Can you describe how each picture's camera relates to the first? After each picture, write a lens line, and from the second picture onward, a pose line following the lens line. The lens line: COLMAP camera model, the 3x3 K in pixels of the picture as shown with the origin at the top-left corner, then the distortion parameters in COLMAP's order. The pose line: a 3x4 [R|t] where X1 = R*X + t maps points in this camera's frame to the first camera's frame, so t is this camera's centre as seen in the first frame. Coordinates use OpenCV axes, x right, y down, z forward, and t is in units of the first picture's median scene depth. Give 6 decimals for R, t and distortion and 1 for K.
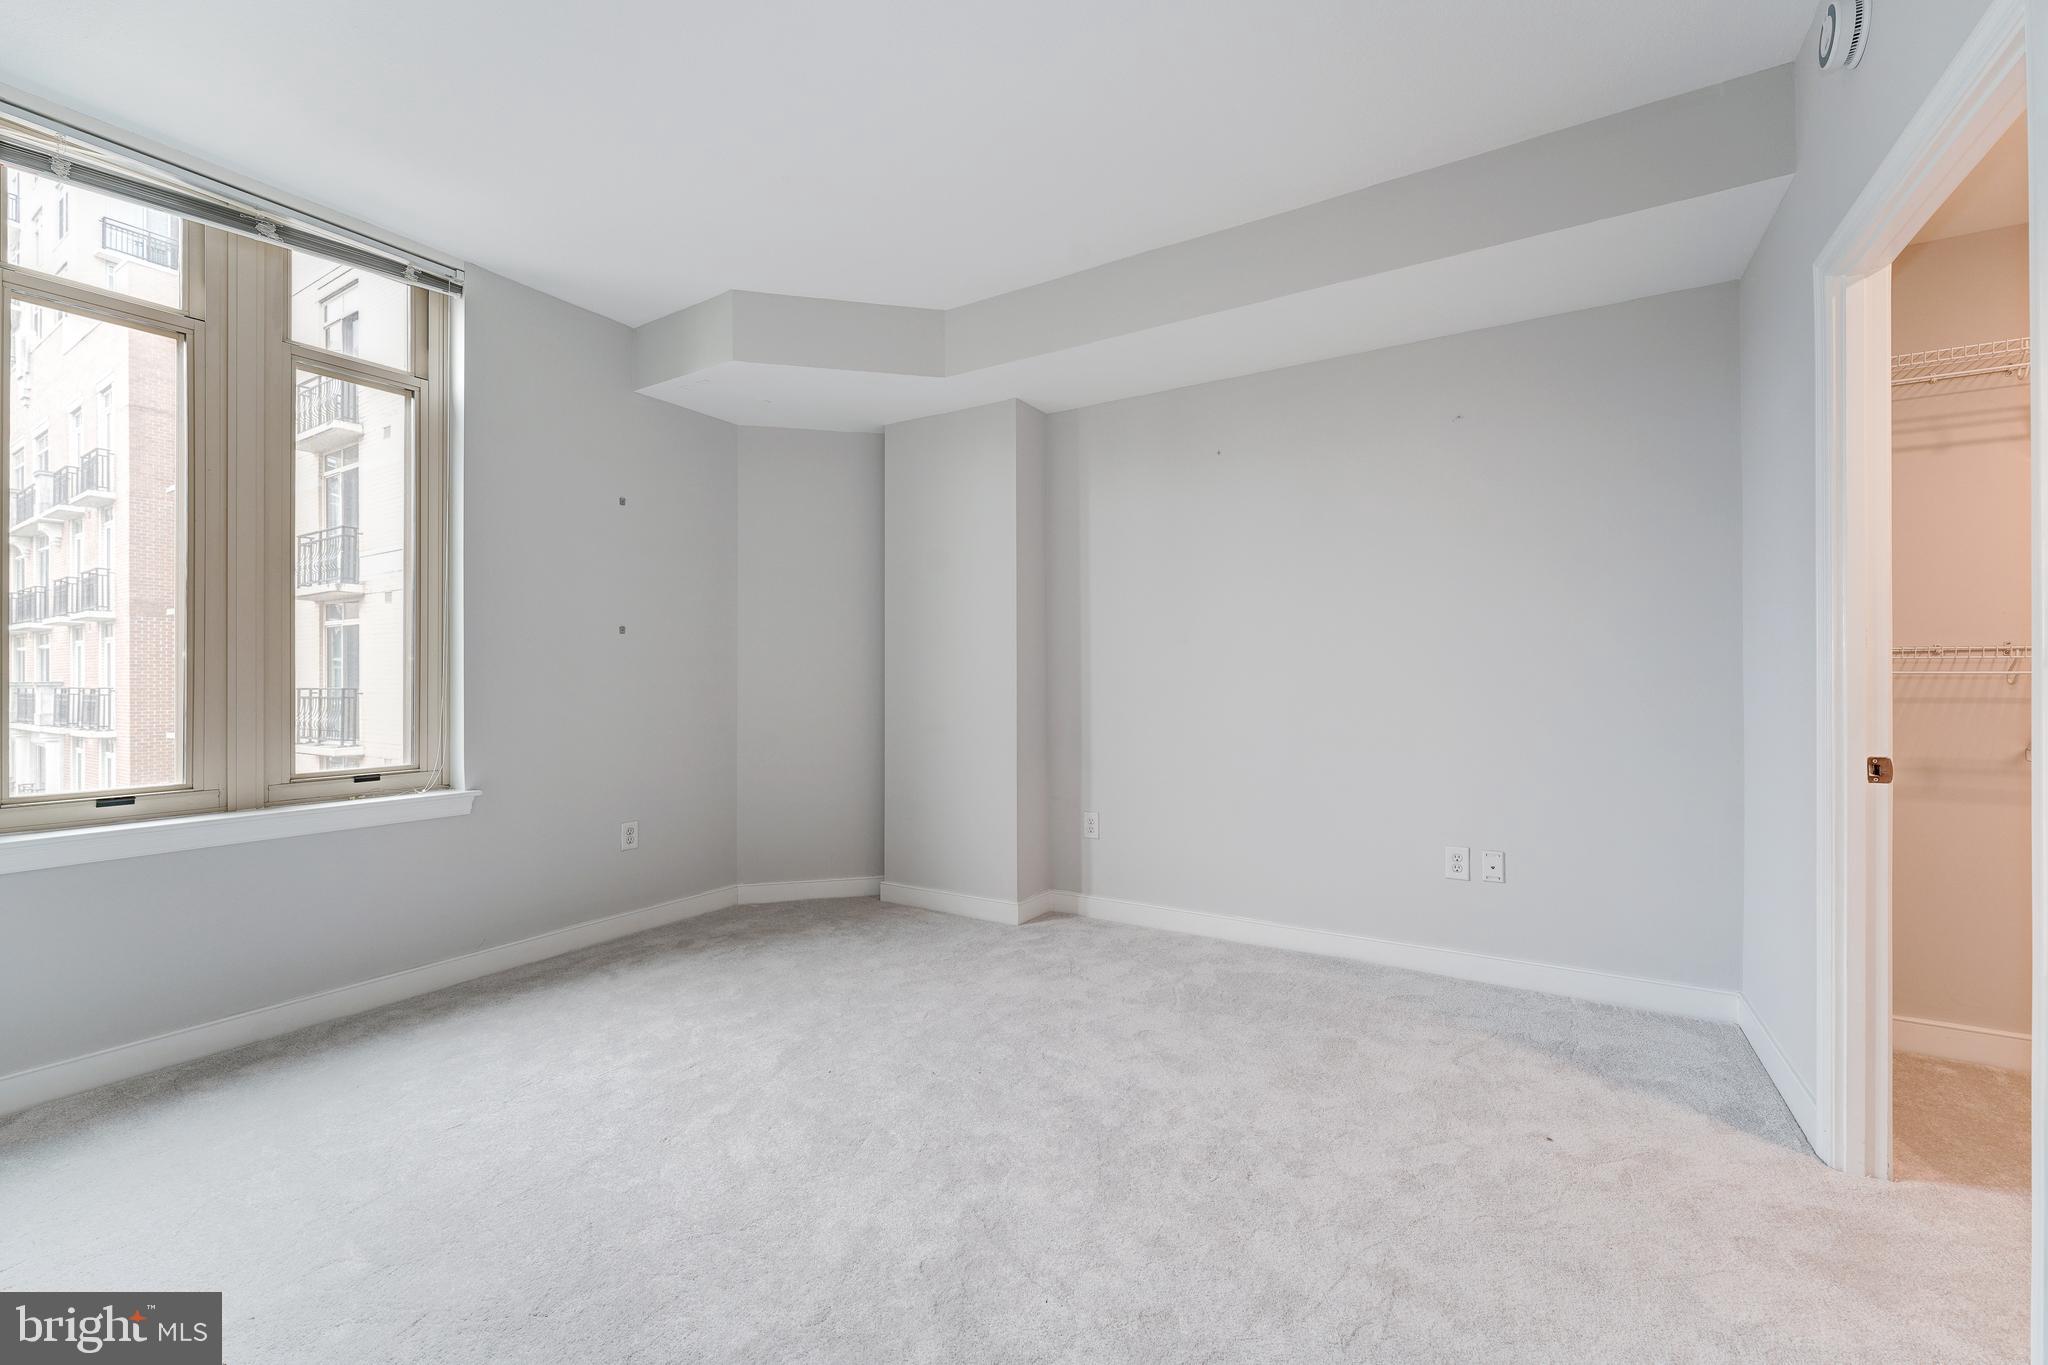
lens RADIAL K [[814.0, 0, 1018.1], [0, 814.0, 680.6], [0, 0, 1]] dist [0.000531, 0.000326]
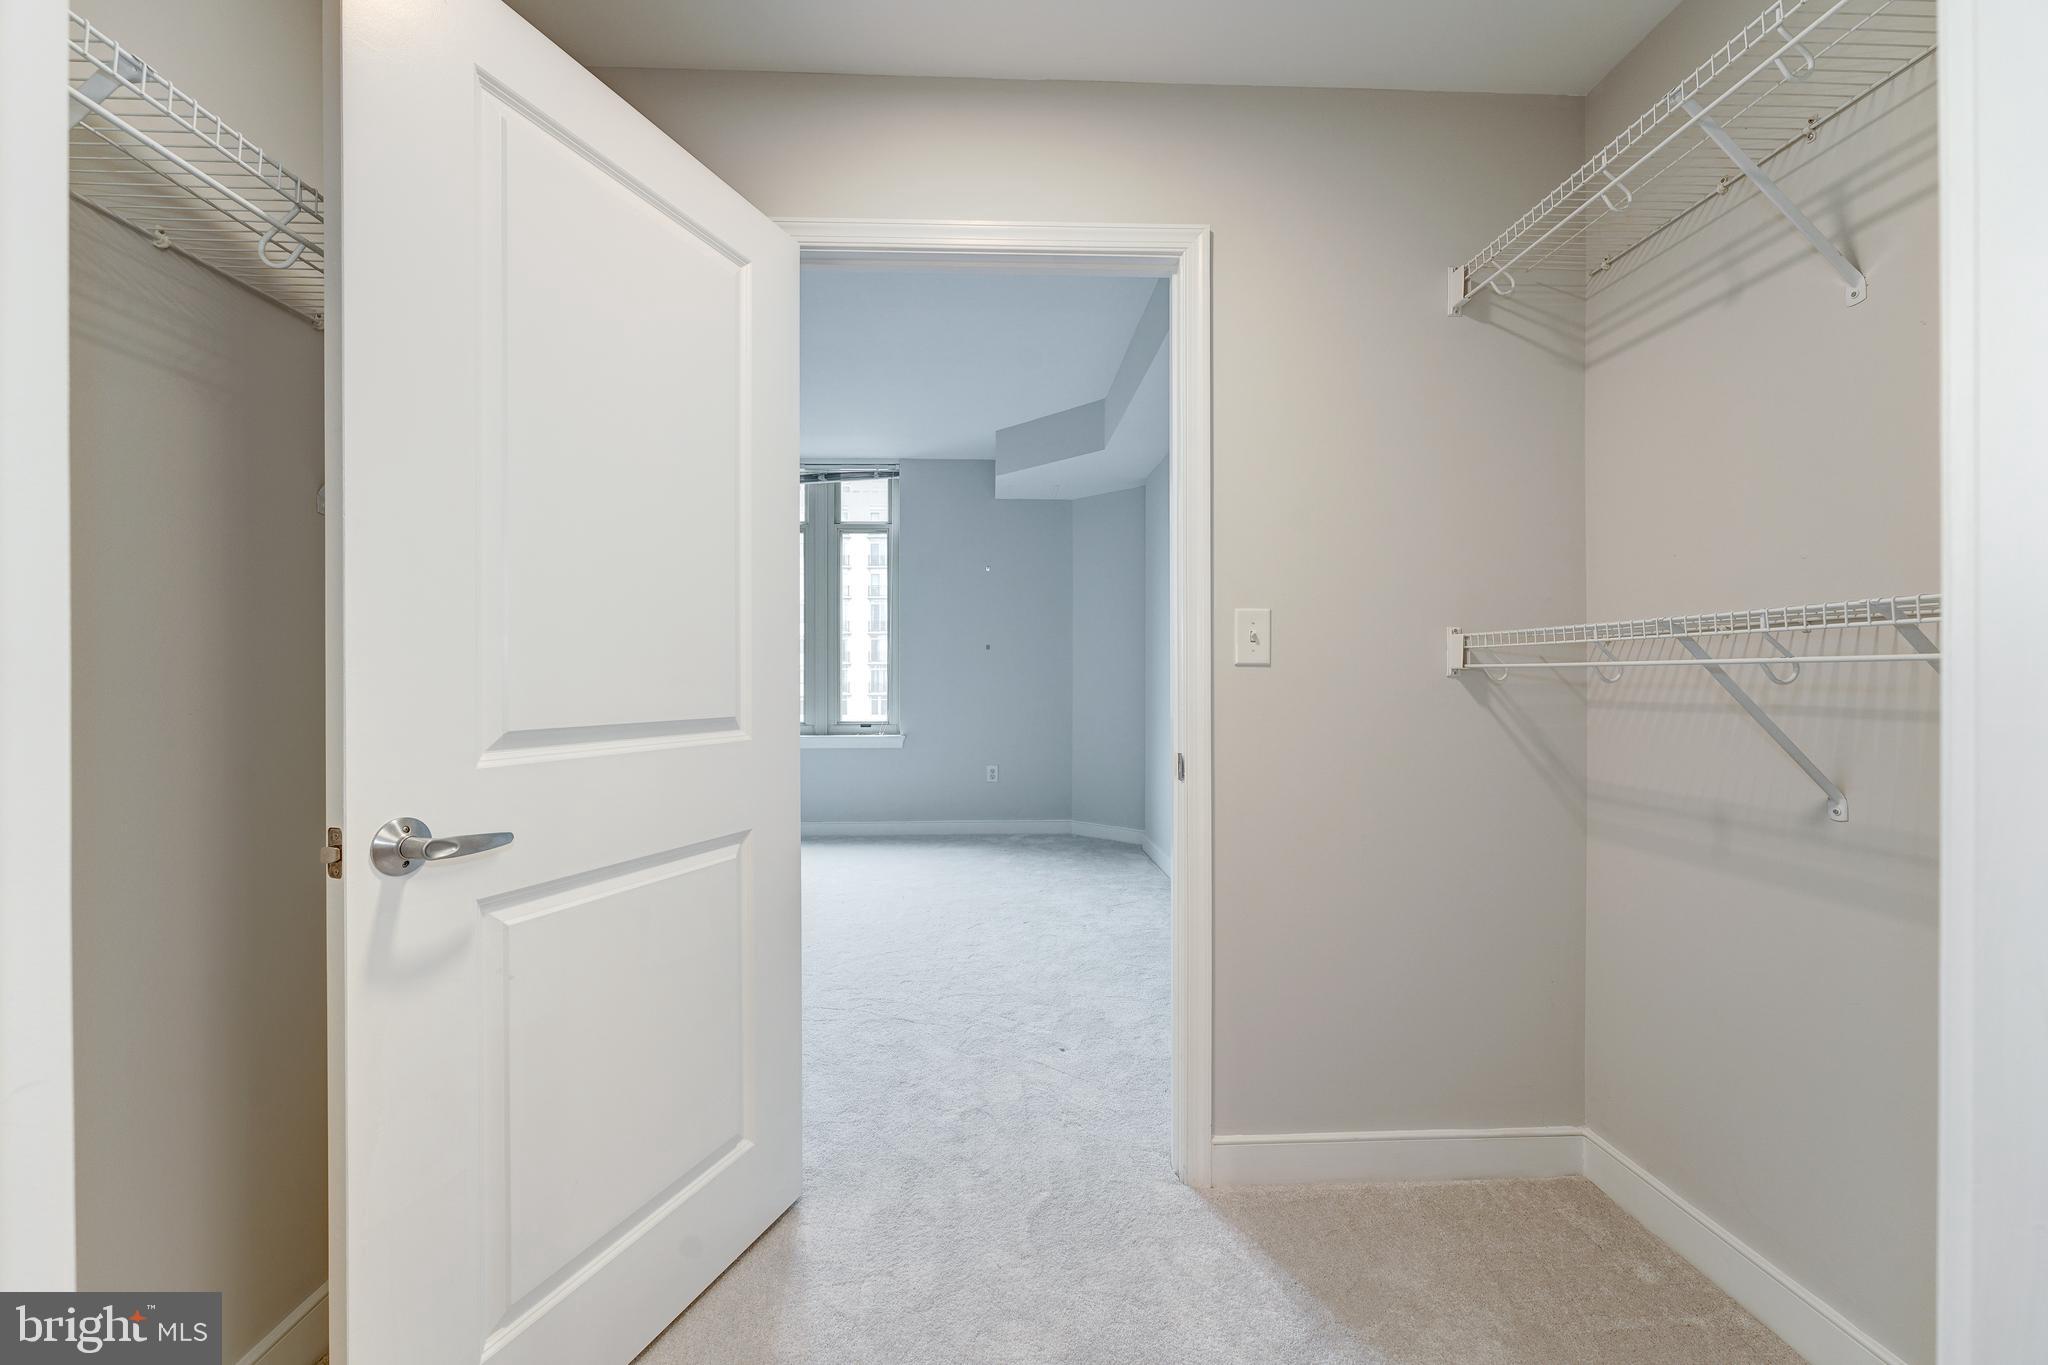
lens RADIAL K [[814.0, 0, 1018.1], [0, 814.0, 680.6], [0, 0, 1]] dist [0.000531, 0.000326]
pose [[0.550984, 0.002008, -0.834514, 1.190781], [0.000274, 0.999997, 0.002587, 0.000674], [0.834516, -0.001654, 0.550981, 0.193141]]
